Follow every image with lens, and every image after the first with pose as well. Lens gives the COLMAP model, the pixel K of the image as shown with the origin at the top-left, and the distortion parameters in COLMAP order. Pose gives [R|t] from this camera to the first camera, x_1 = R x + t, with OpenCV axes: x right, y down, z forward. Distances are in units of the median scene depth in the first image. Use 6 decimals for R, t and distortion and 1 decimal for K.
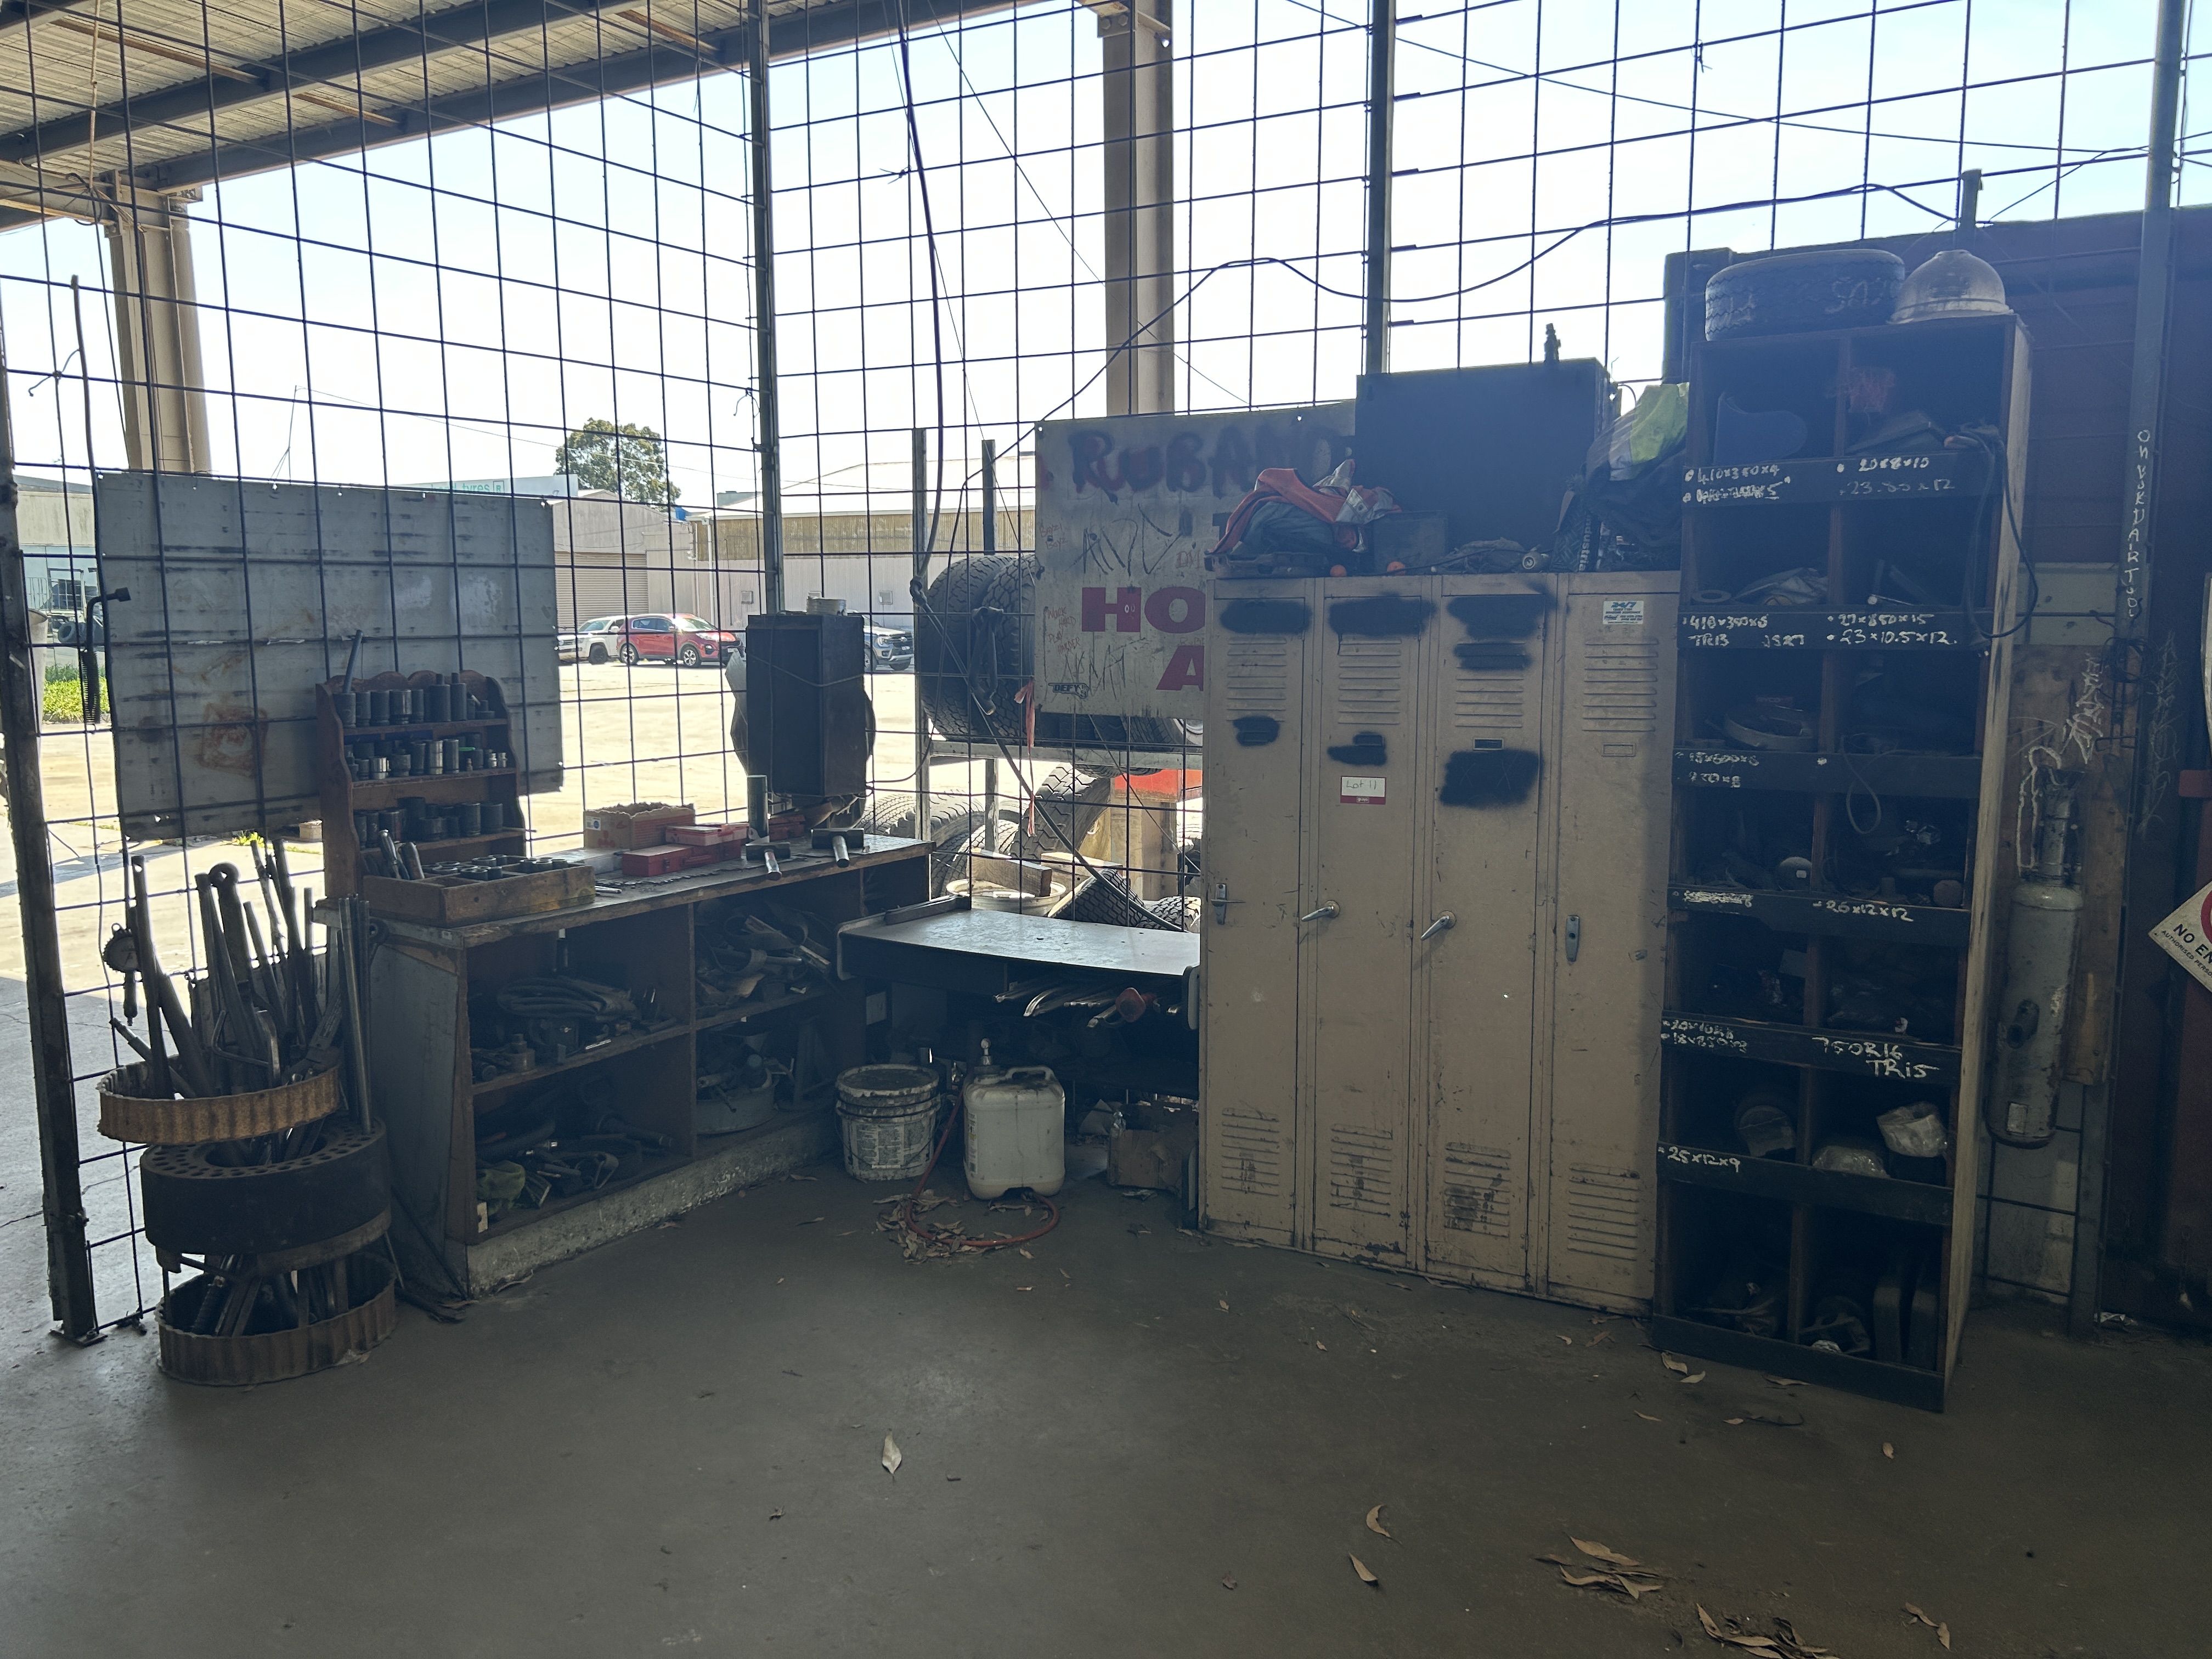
lens RADIAL K [[1636.2, 0, 1101.7], [0, 1636.2, 808.0], [0, 0, 1]] dist [-0.001393, -0.029402]
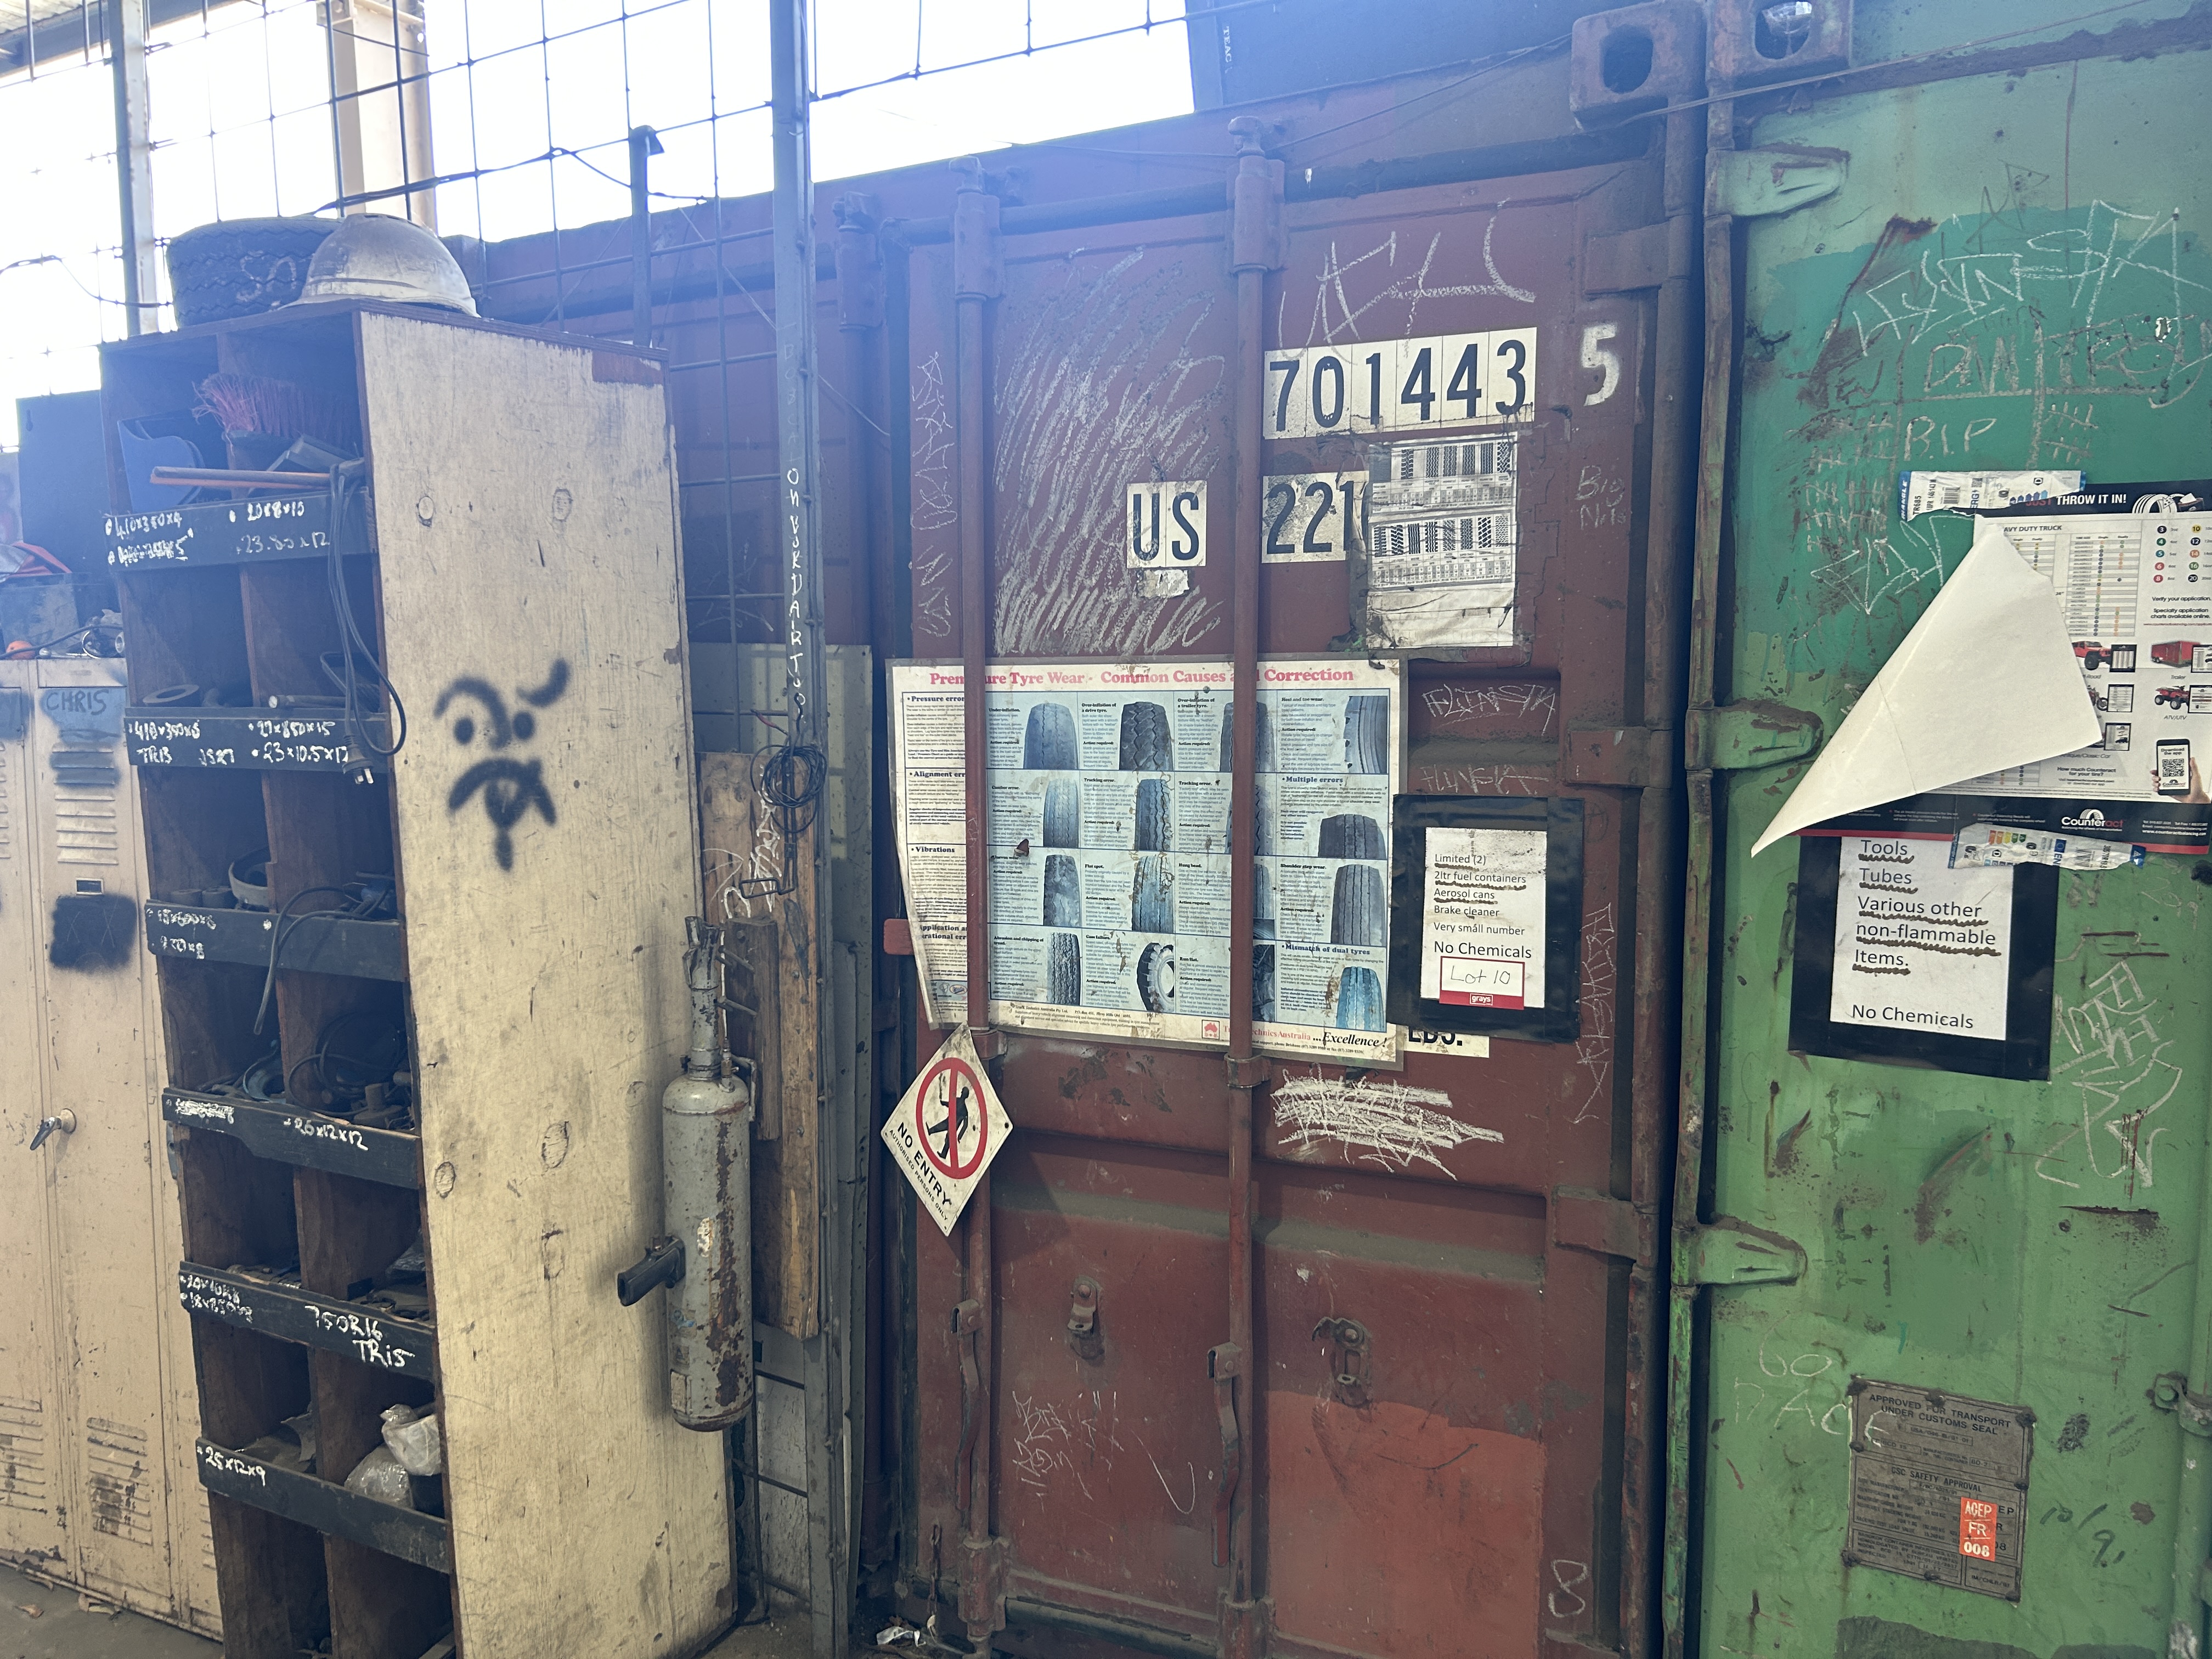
lens RADIAL K [[1671.4, 0, 1106.0], [0, 1671.4, 829.5], [0, 0, 1]] dist [-0.000831, -0.030916]
pose [[0.994215, -0.010542, 0.106889, 0.678646], [0.013302, 0.999596, -0.025136, -0.043985], [-0.106581, 0.026413, 0.993953, 0.218126]]
